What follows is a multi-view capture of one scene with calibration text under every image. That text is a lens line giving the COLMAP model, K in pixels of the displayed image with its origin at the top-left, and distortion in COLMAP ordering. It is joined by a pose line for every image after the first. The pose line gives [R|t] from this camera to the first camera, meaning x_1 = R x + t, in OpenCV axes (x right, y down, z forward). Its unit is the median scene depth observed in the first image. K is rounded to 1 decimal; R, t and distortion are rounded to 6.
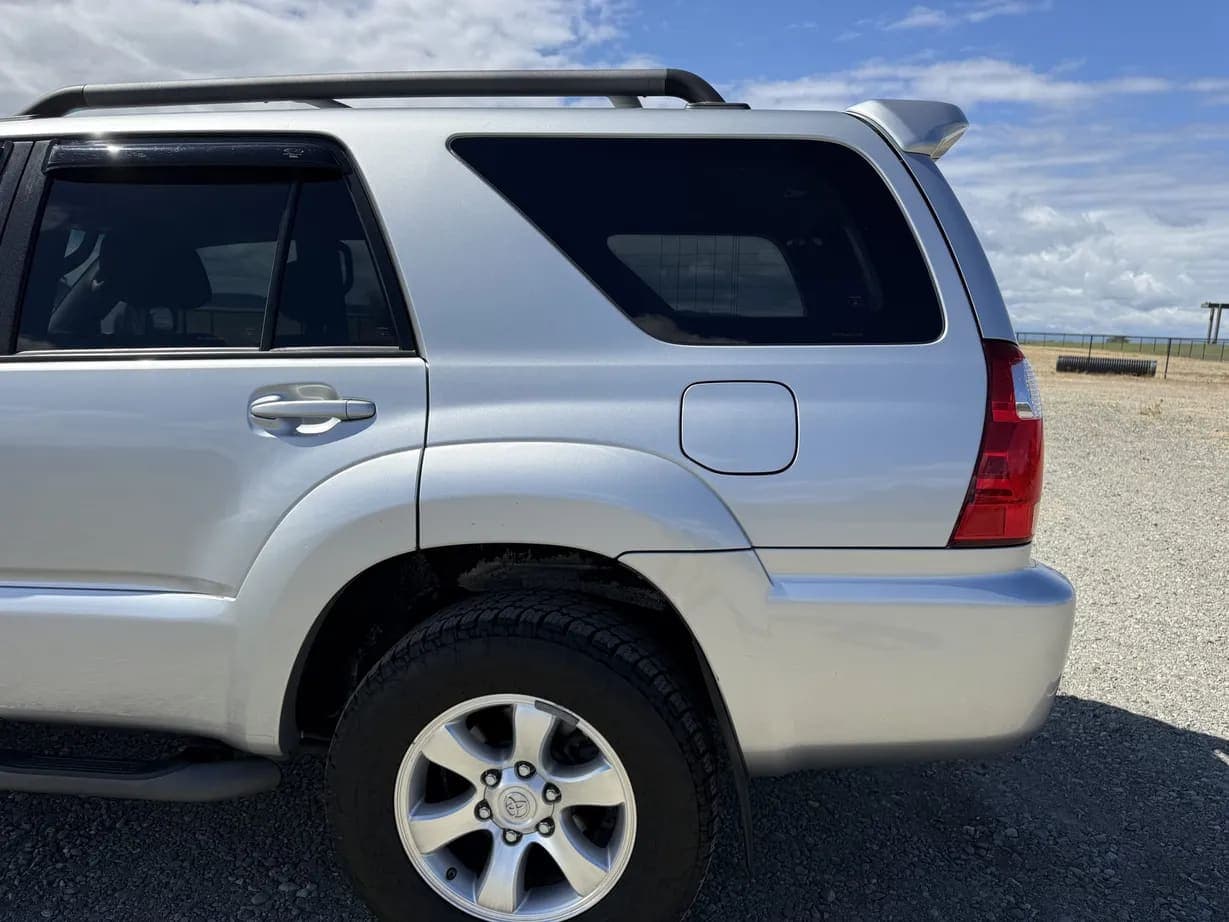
lens RADIAL K [[888.4, 0, 619.5], [0, 888.4, 458.7], [0, 0, 1]] dist [0.006455, -0.006437]
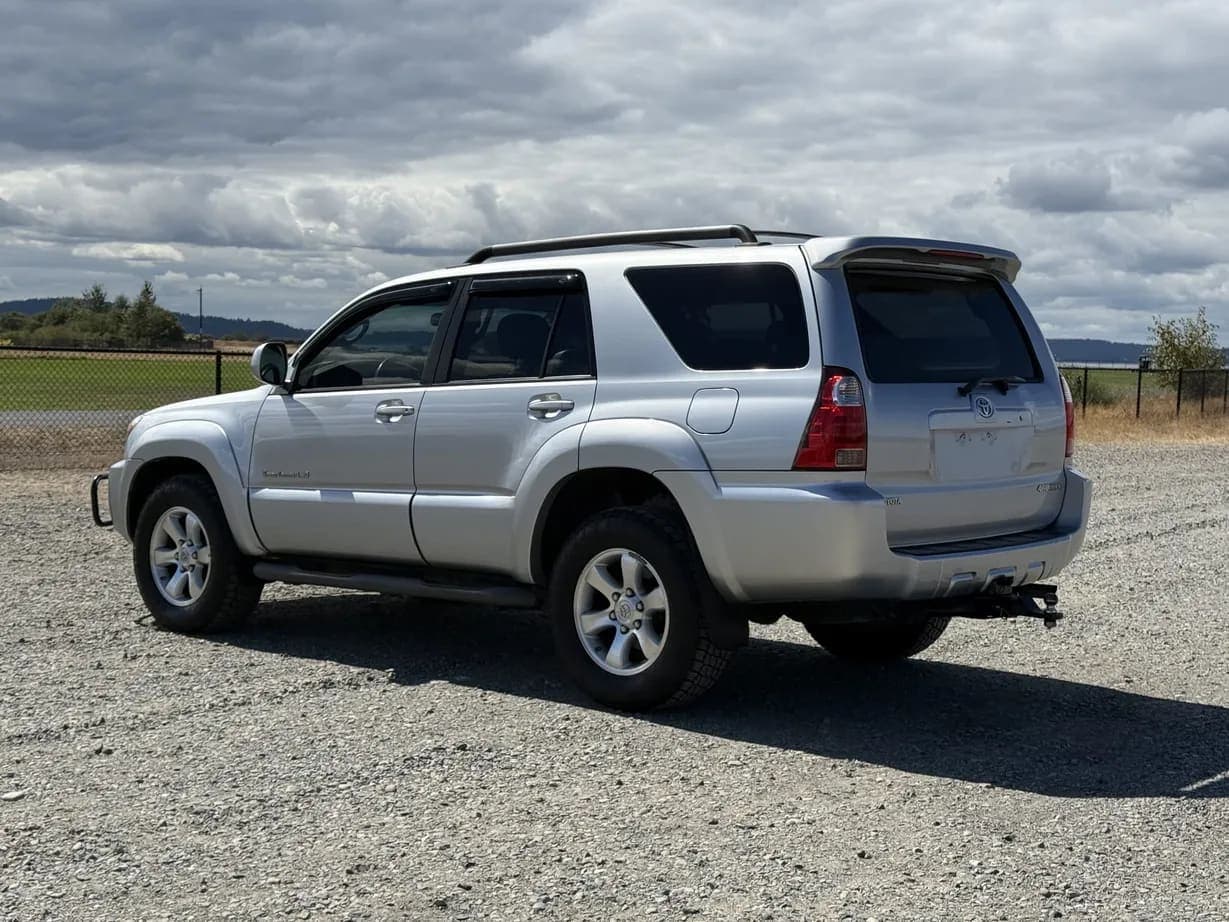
lens RADIAL K [[1674.1, 0, 614.5], [0, 1674.1, 461.0], [0, 0, 1]] dist [0.084124, -0.371227]
pose [[0.819918, 0.012098, -0.572353, 1.933329], [-0.072768, 0.993870, -0.083235, 0.372217], [0.567838, 0.109895, 0.815772, -1.997258]]
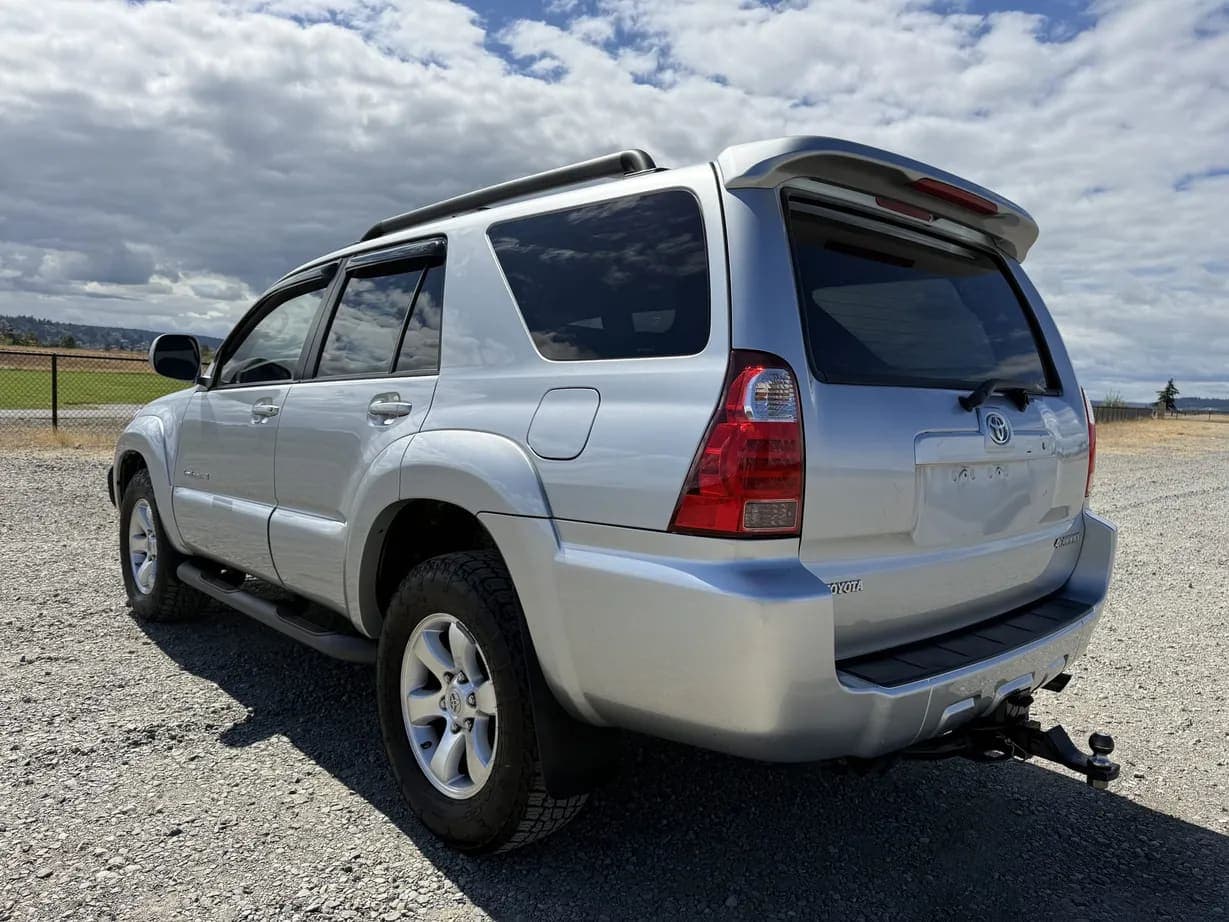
lens RADIAL K [[870.0, 0, 613.5], [0, 870.0, 474.6], [0, 0, 1]] dist [0.036075, -0.050011]
pose [[0.758238, 0.060455, -0.649169, 0.912261], [-0.111657, 0.993022, -0.037941, 0.070192], [0.642345, 0.101252, 0.759698, 0.111940]]
